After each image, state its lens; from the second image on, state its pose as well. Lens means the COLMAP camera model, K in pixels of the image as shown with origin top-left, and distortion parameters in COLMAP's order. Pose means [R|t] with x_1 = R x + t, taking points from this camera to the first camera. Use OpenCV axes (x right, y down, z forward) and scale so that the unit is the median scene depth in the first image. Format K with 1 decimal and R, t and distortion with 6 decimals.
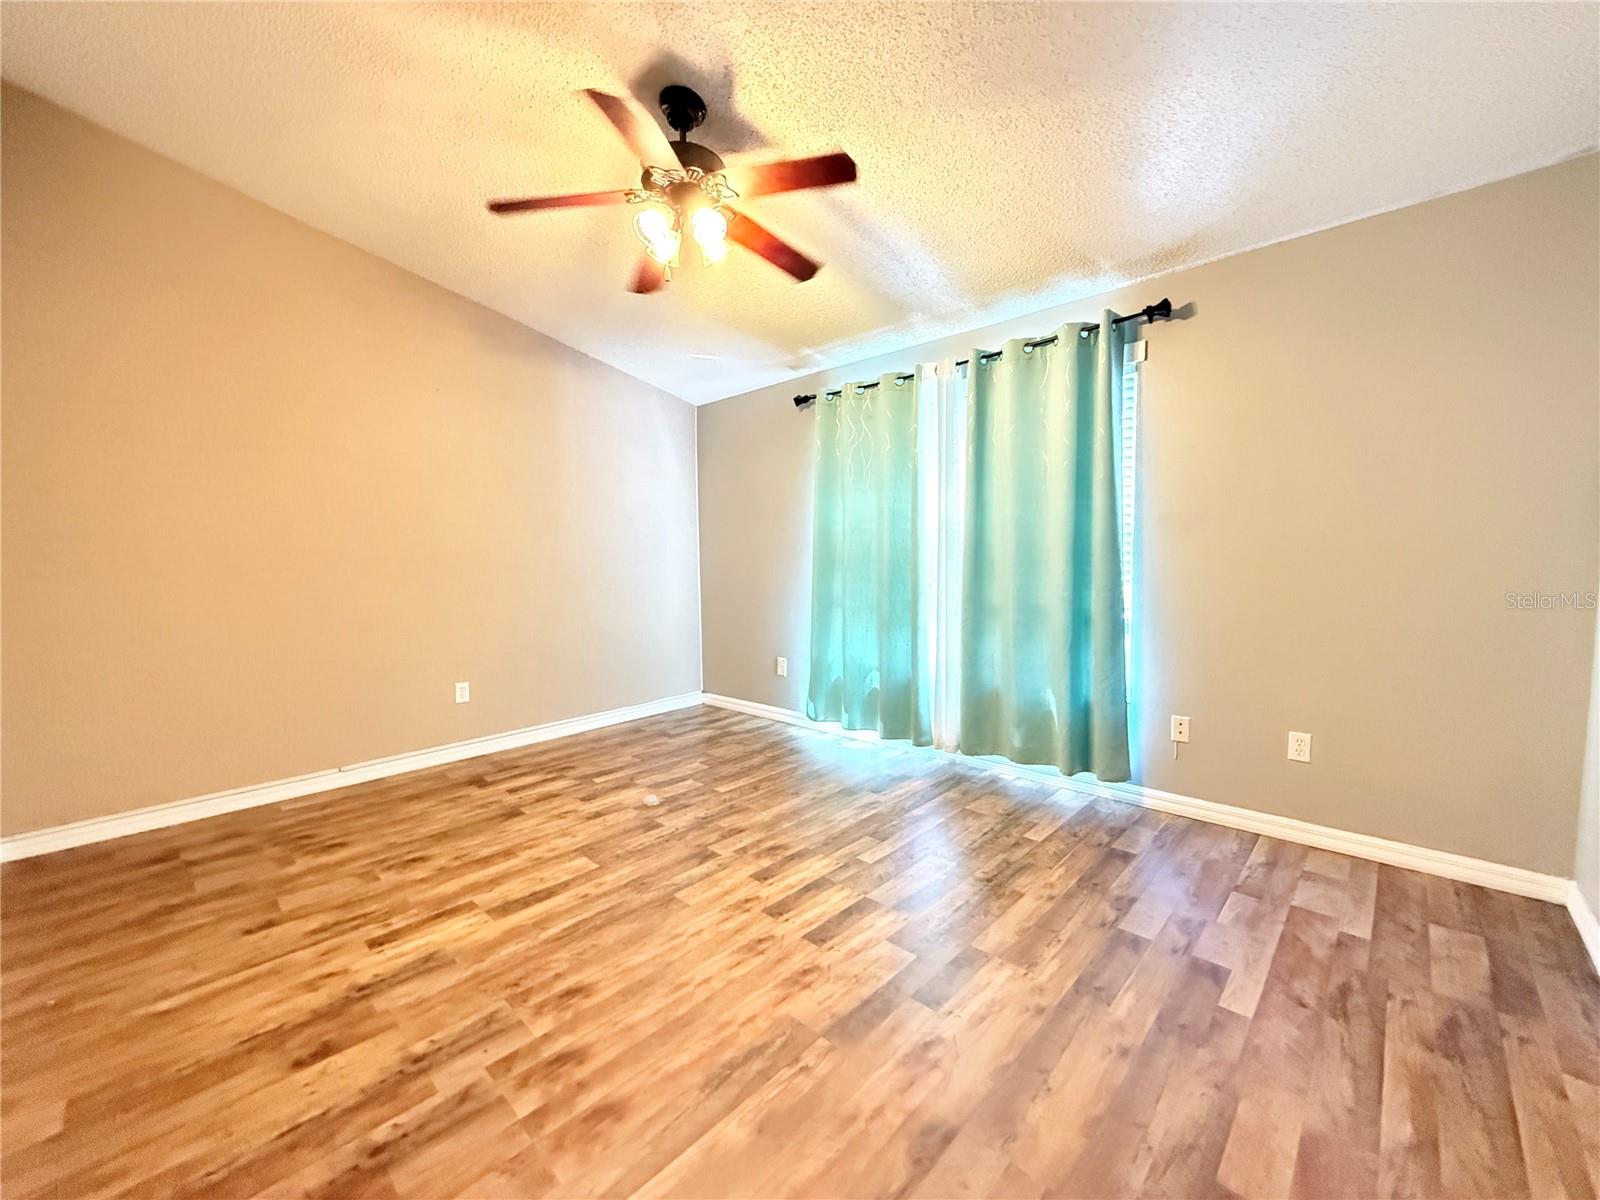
lens RADIAL K [[640.9, 0, 798.4], [0, 640.9, 600.9], [0, 0, 1]] dist [-0.001265, 0.000857]
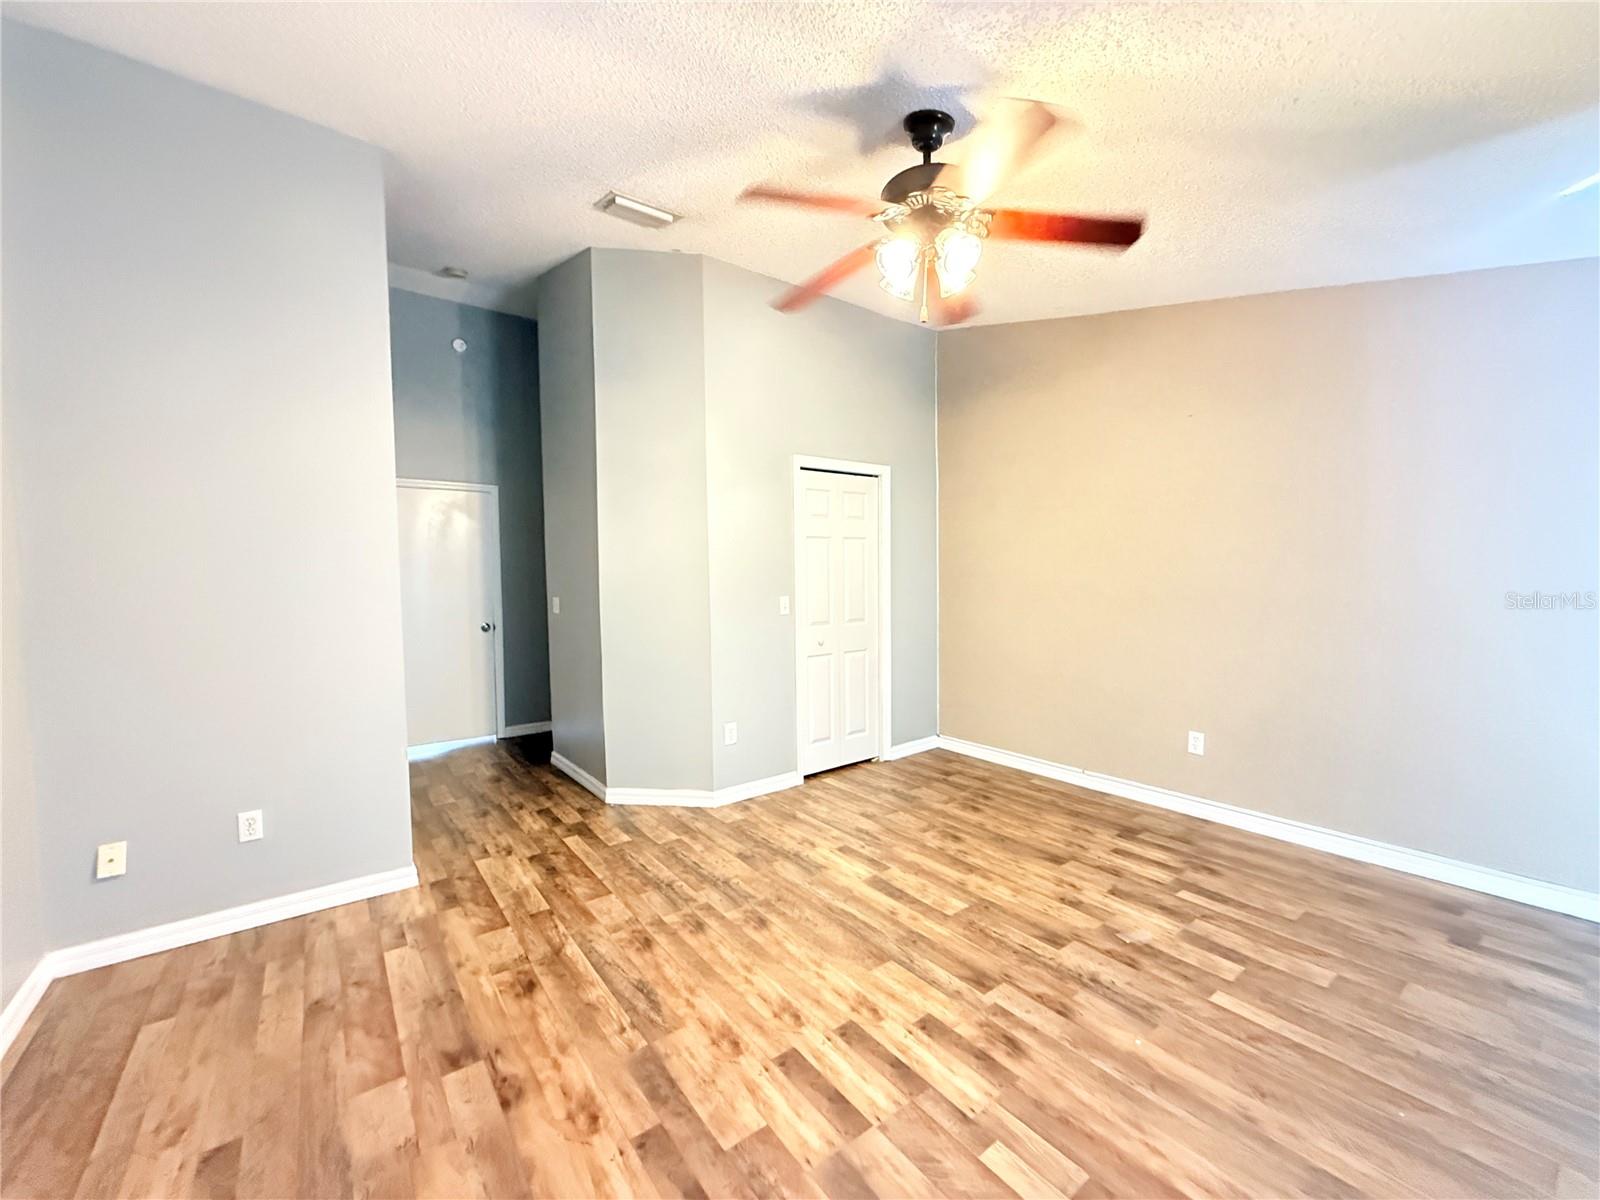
lens RADIAL K [[640.9, 0, 797.8], [0, 640.9, 596.7], [0, 0, 1]] dist [-0.001265, 0.000857]
pose [[-0.163716, 0.050939, -0.985191, 0.679066], [-0.058527, 0.996405, 0.061245, -0.128650], [0.984770, 0.067687, -0.160146, 0.874291]]
